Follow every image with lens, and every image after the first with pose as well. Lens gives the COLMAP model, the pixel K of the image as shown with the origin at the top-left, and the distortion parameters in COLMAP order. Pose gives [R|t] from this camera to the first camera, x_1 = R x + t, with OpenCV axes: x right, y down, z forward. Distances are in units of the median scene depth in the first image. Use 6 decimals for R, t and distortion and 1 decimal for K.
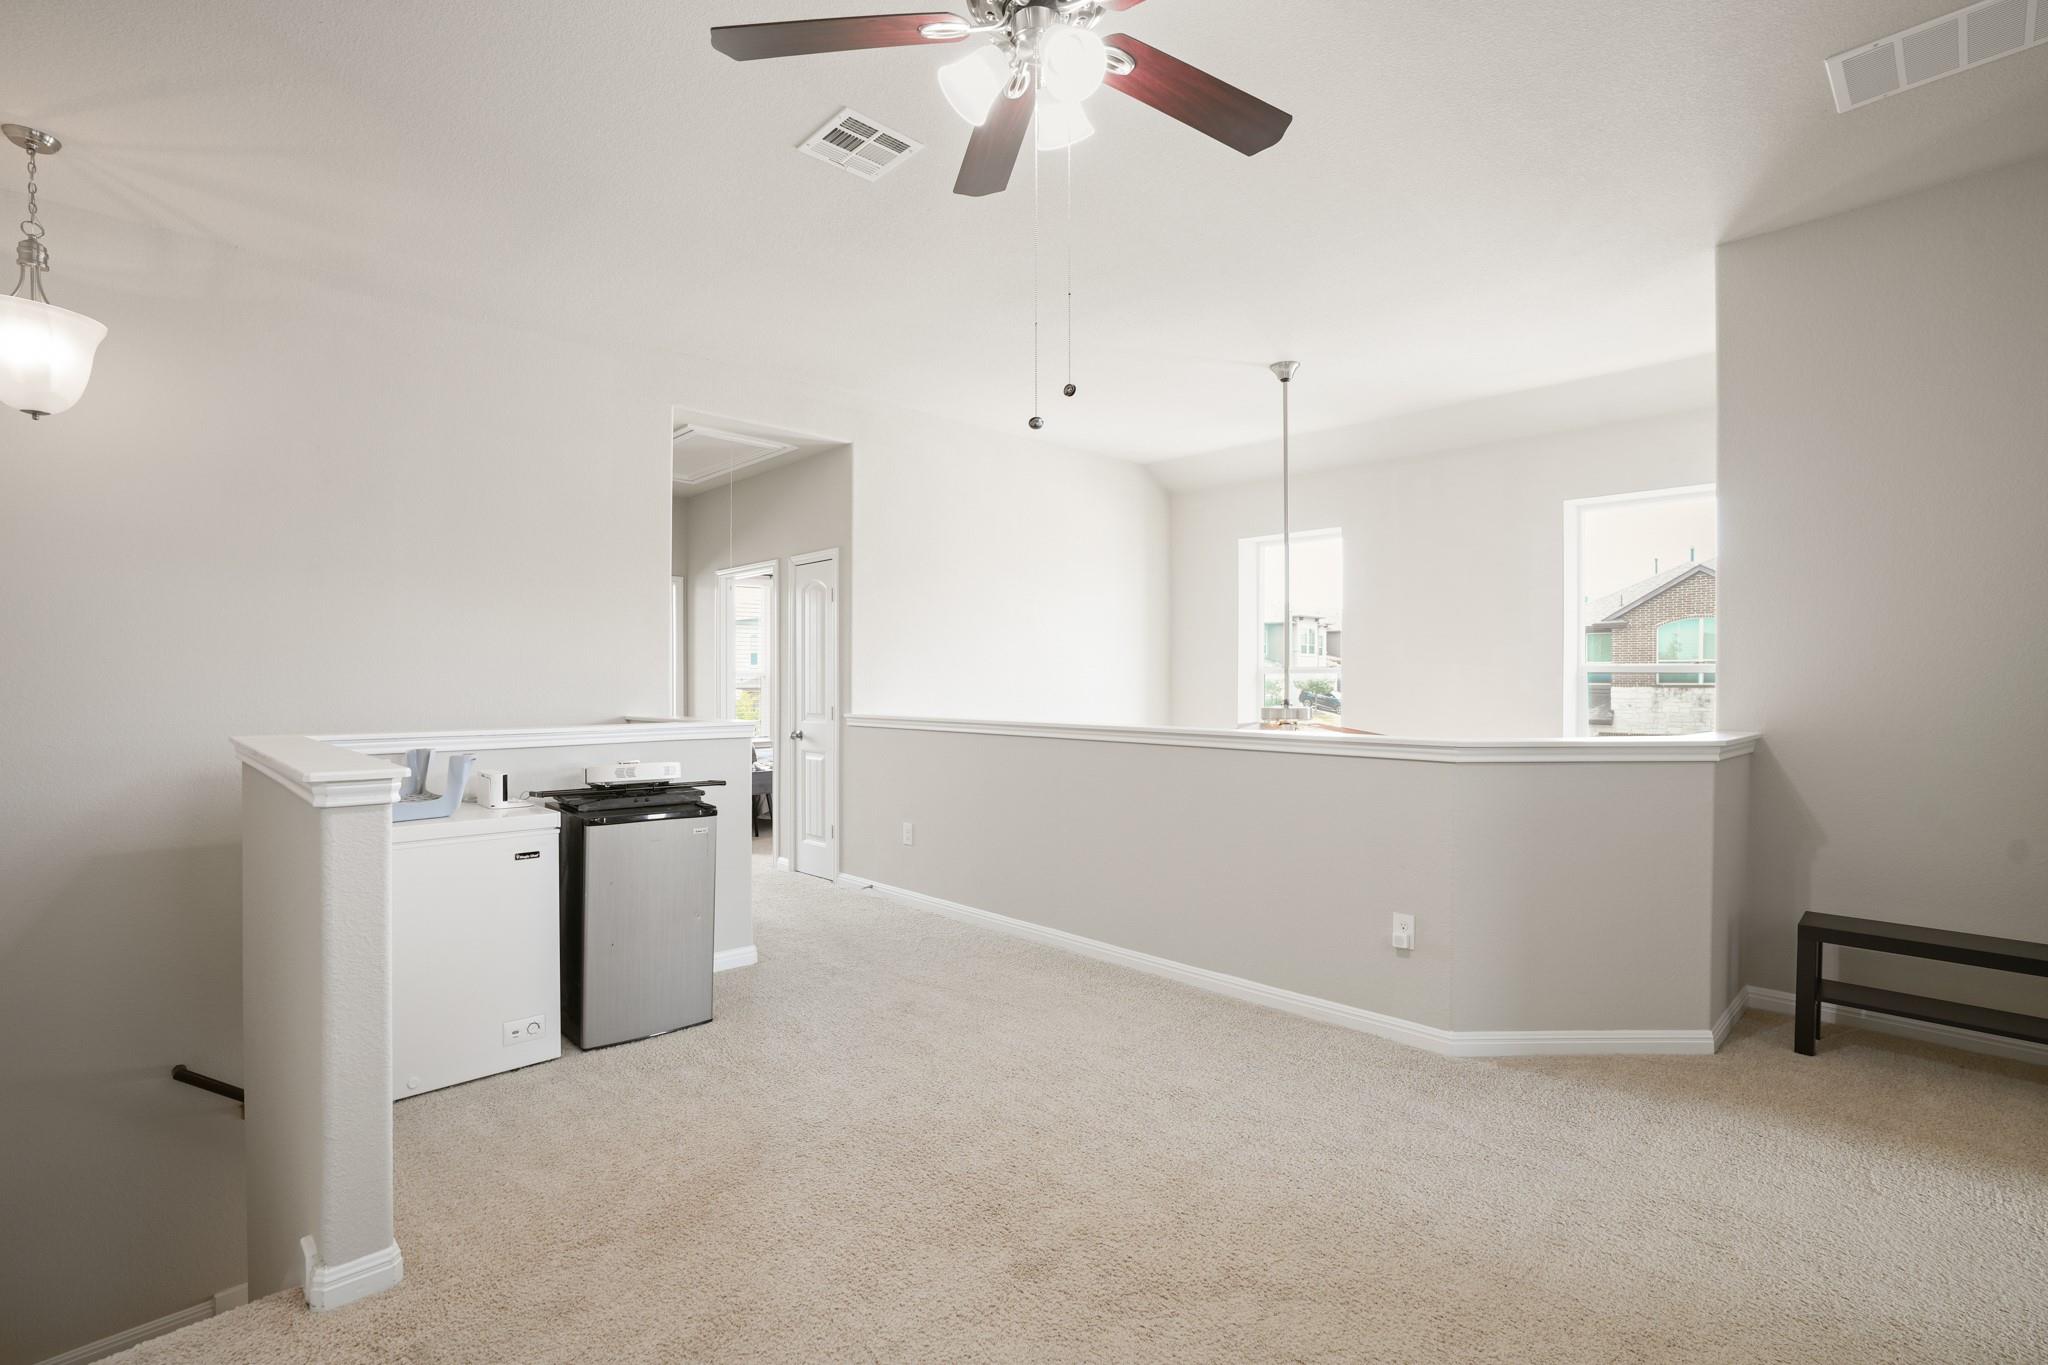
lens RADIAL K [[935.7, 0, 1029.2], [0, 935.7, 693.7], [0, 0, 1]] dist [-0.032665, 0.011721]
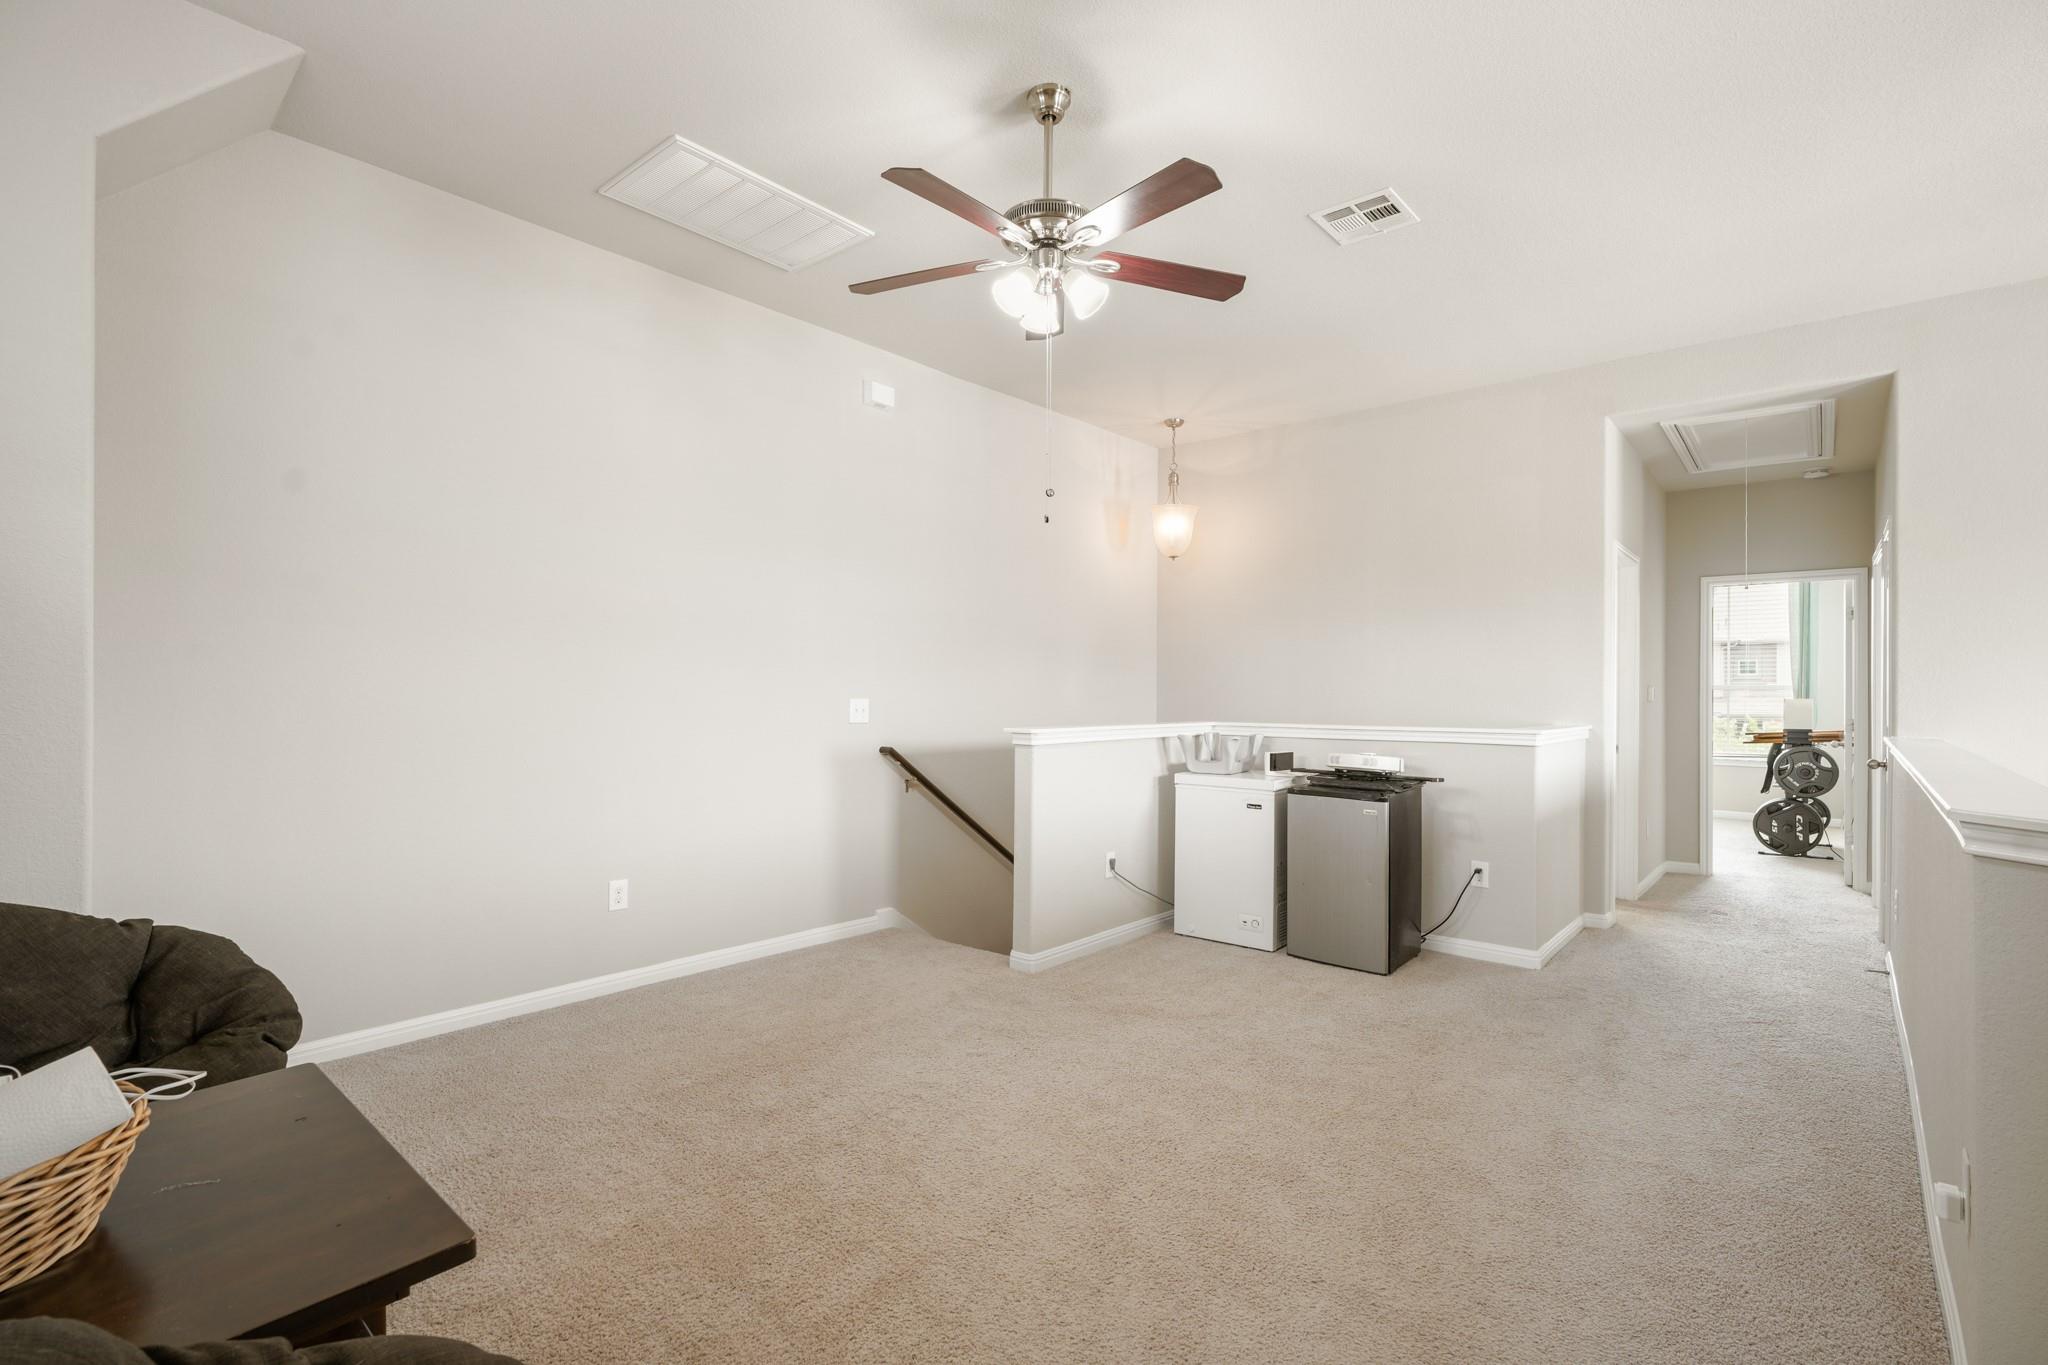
lens RADIAL K [[935.7, 0, 1029.9], [0, 935.7, 681.8], [0, 0, 1]] dist [-0.032665, 0.011721]
pose [[0.088103, -0.011108, -0.996049, 0.928357], [-0.016213, 0.999789, -0.012584, -0.000851], [0.995979, 0.017258, 0.087904, 0.507562]]
